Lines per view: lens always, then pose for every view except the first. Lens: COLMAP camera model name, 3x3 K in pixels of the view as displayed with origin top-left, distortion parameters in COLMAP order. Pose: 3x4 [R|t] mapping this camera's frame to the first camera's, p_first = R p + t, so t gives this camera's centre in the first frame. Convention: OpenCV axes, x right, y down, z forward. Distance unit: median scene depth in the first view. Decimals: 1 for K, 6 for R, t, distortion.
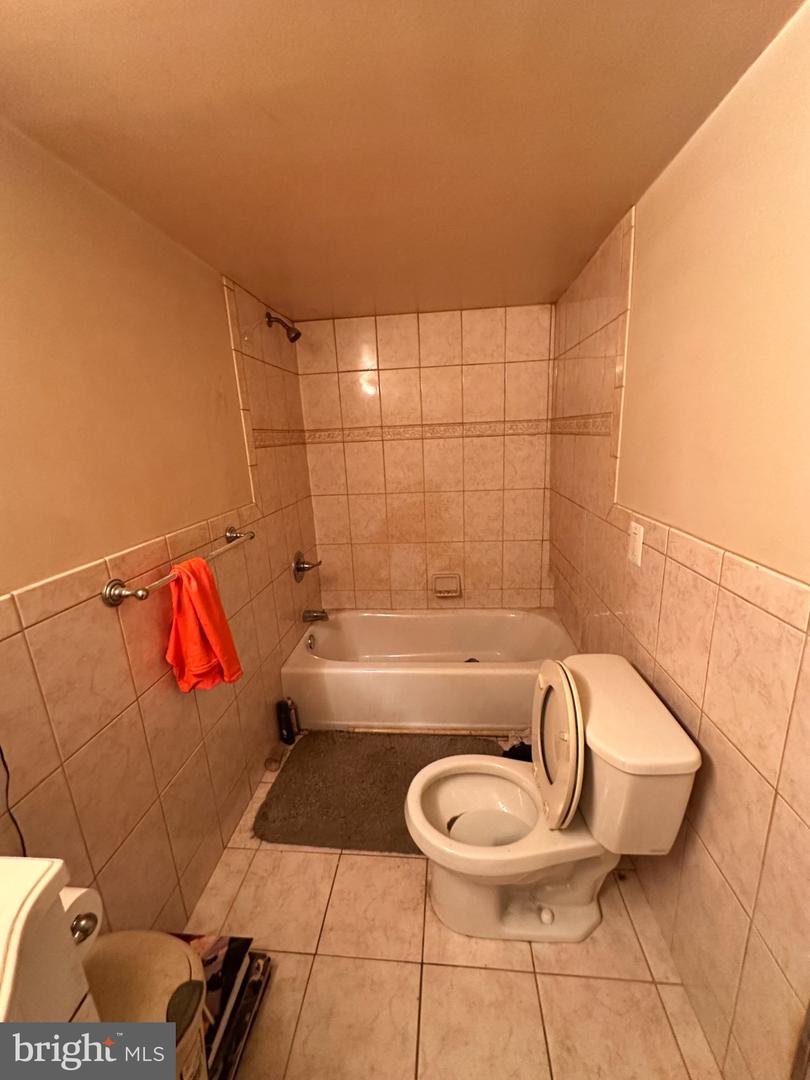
lens RADIAL K [[432.5, 0, 405.0], [0, 432.5, 540.0], [0, 0, 1]] dist [-0.001383, 0.000154]
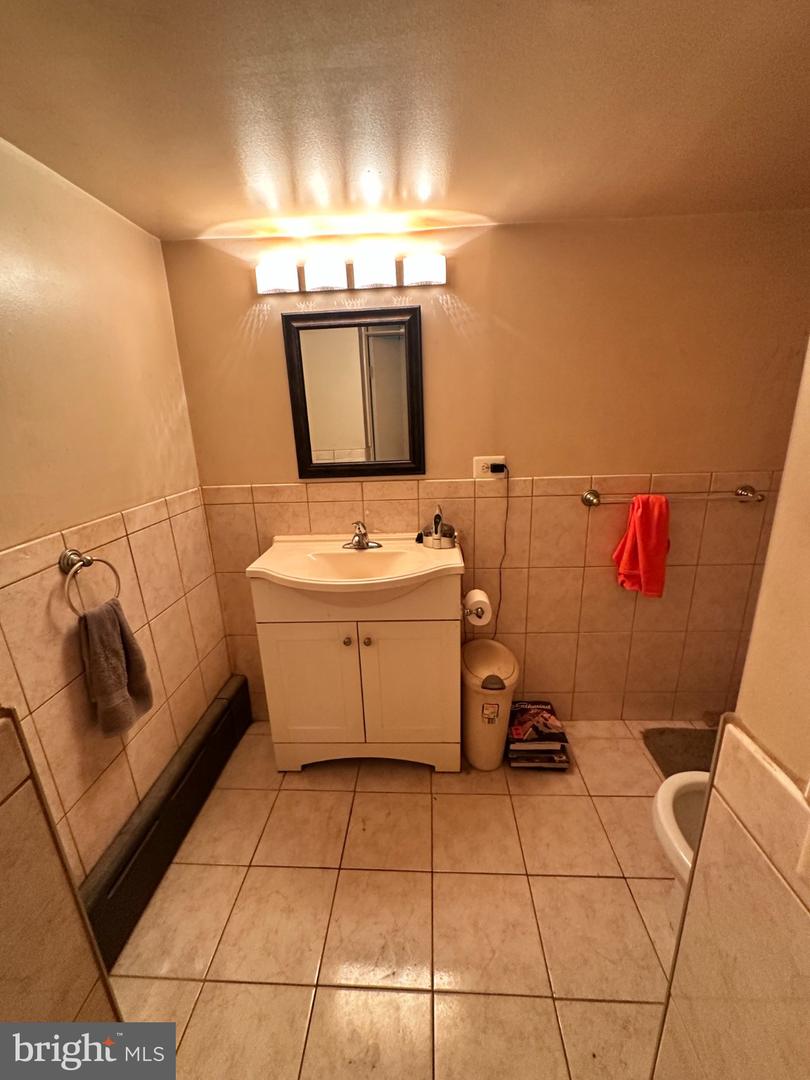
lens RADIAL K [[432.5, 0, 405.0], [0, 432.5, 540.0], [0, 0, 1]] dist [-0.001383, 0.000154]
pose [[0.048375, 0.326038, -0.944118, 0.782530], [-0.208519, 0.927694, 0.309682, -0.079824], [0.976821, 0.181886, 0.112862, 0.138110]]
